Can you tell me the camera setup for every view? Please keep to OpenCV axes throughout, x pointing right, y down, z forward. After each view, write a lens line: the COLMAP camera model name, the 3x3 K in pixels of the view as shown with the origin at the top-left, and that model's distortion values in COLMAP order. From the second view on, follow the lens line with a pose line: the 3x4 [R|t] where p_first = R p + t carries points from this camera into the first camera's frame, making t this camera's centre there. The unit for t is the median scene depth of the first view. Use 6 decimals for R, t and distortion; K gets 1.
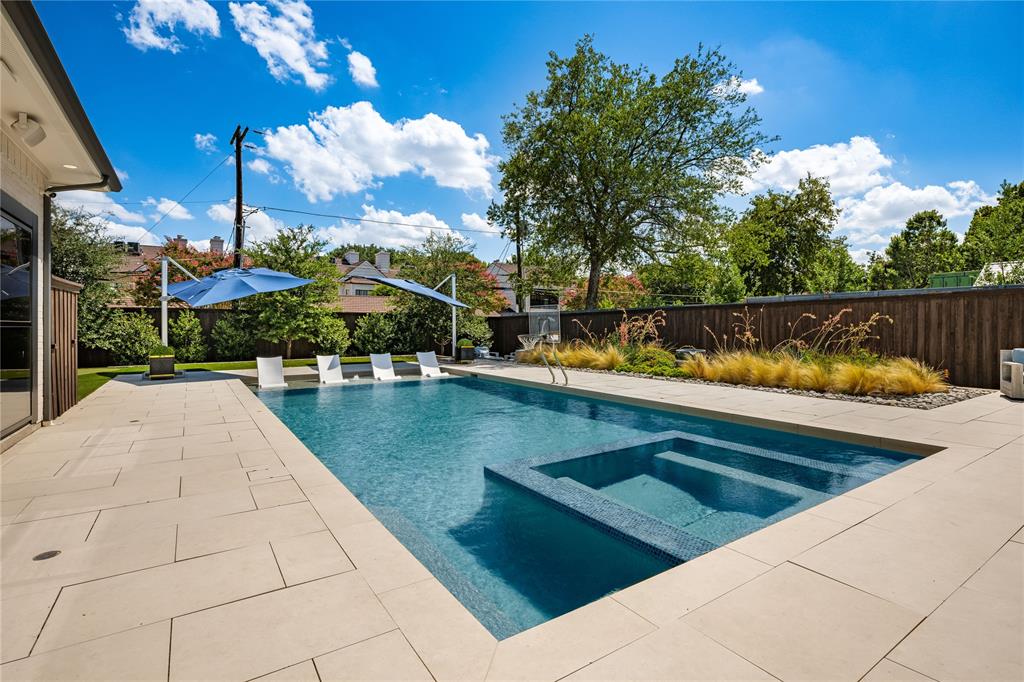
lens RADIAL K [[491.5, 0, 512.0], [0, 491.5, 341.0], [0, 0, 1]] dist [-0.000685, -0.000389]
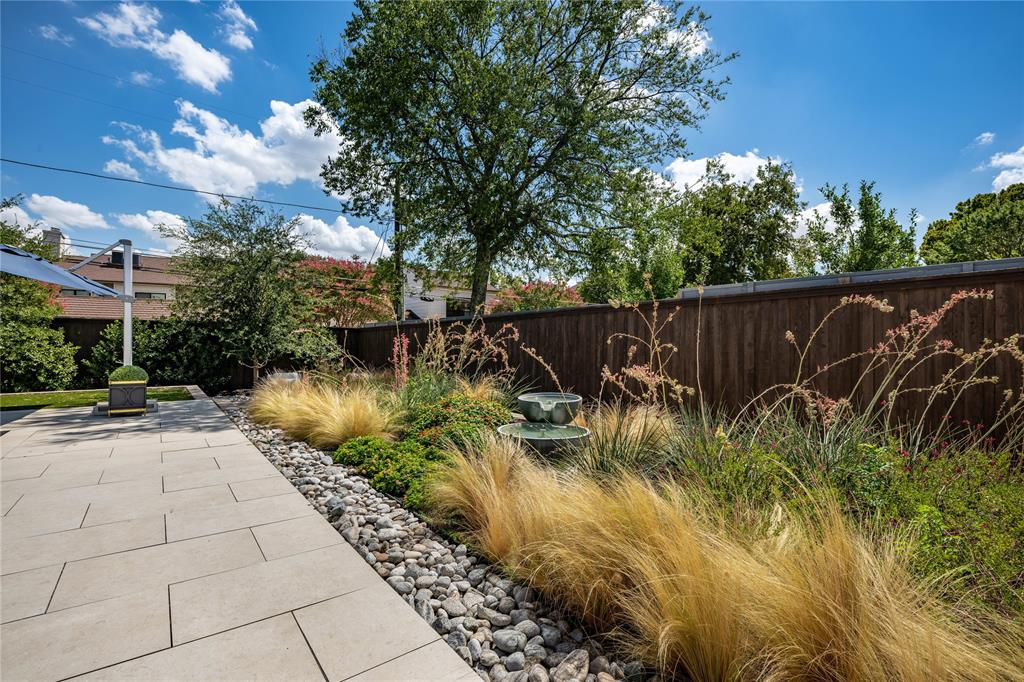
lens RADIAL K [[468.7, 0, 512.0], [0, 468.7, 341.0], [0, 0, 1]] dist [-0.001078, -0.000197]
pose [[0.998407, 0.004404, 0.056243, 0.248498], [-0.002646, 0.999506, -0.031302, -0.014675], [-0.056354, 0.031103, 0.997926, 0.475106]]
